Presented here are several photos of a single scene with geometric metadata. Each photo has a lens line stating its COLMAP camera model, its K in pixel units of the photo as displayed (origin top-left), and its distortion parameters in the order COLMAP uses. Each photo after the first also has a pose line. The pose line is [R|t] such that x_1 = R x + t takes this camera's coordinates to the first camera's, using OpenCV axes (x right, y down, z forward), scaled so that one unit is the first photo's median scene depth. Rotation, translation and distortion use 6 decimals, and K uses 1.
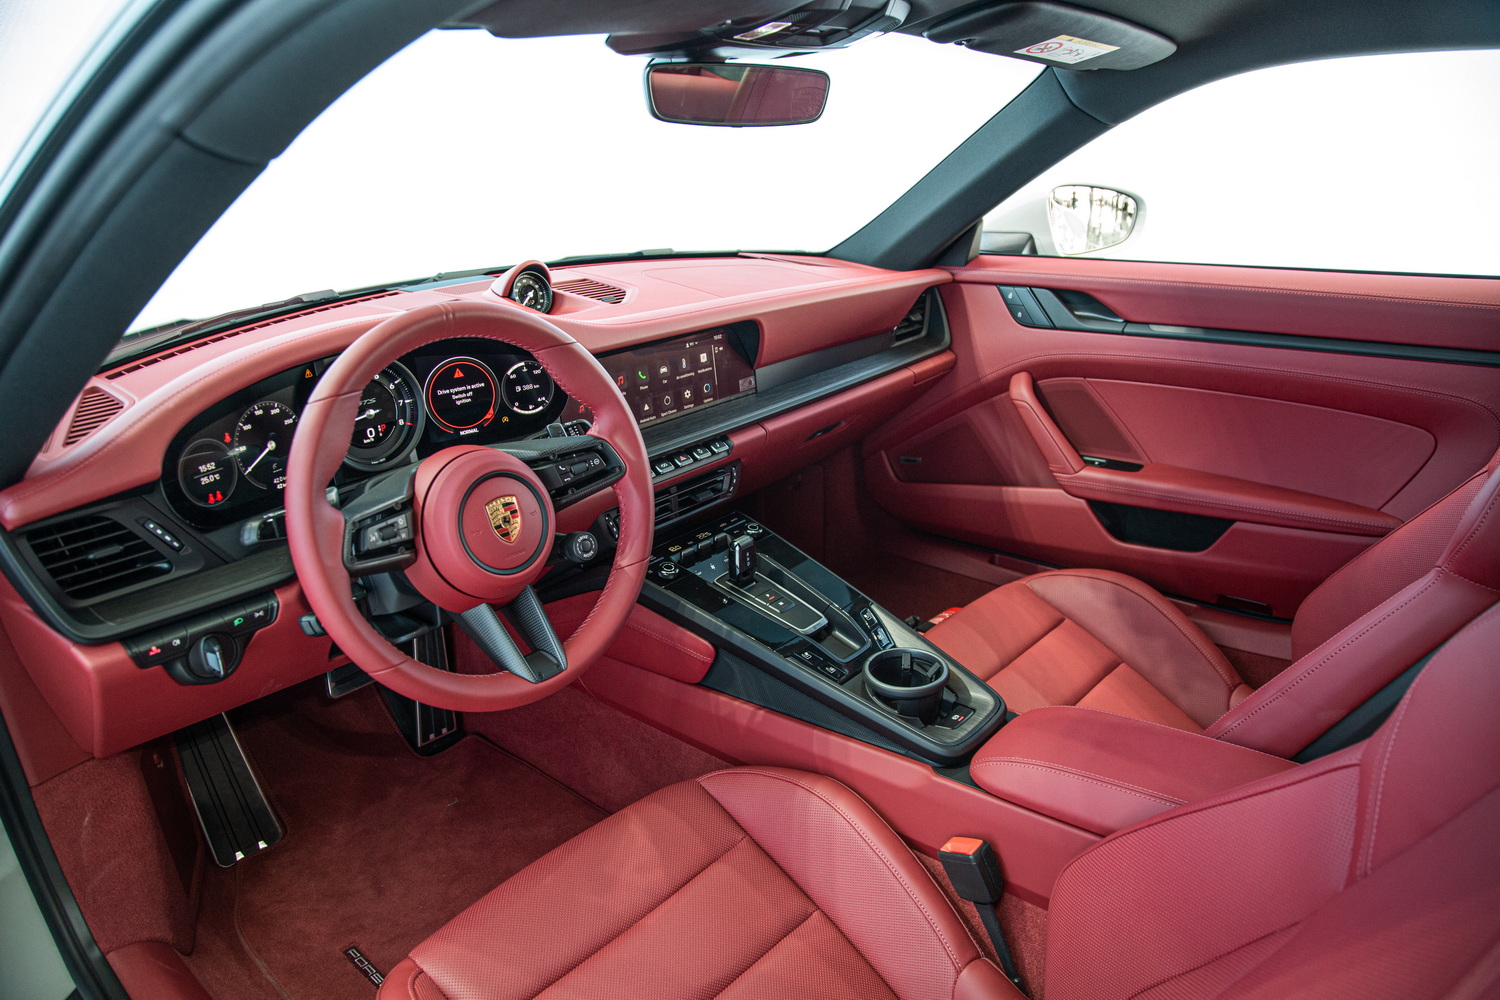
lens RADIAL K [[988.9, 0, 750.0], [0, 988.9, 500.0], [0, 0, 1]] dist [-0.121601, 0.049891]
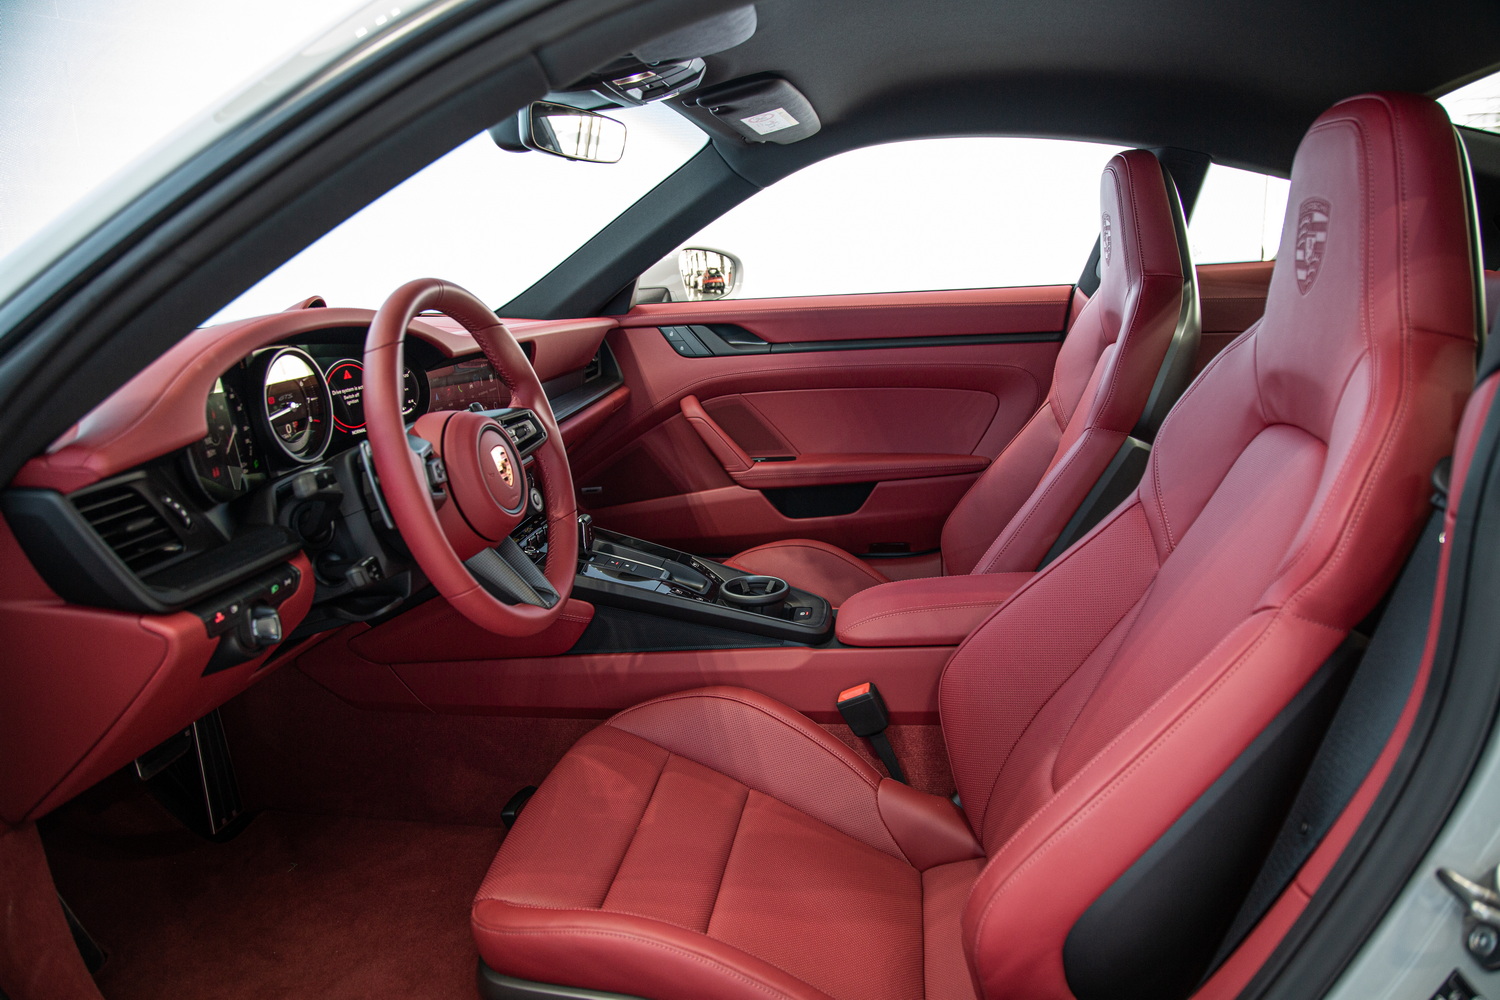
lens RADIAL K [[988.9, 0, 750.0], [0, 988.9, 500.0], [0, 0, 1]] dist [-0.121601, 0.049891]
pose [[0.836976, -0.119987, 0.533923, -0.473613], [0.189877, 0.978728, -0.077704, 0.151938], [-0.513242, 0.166416, 0.841955, -0.061216]]
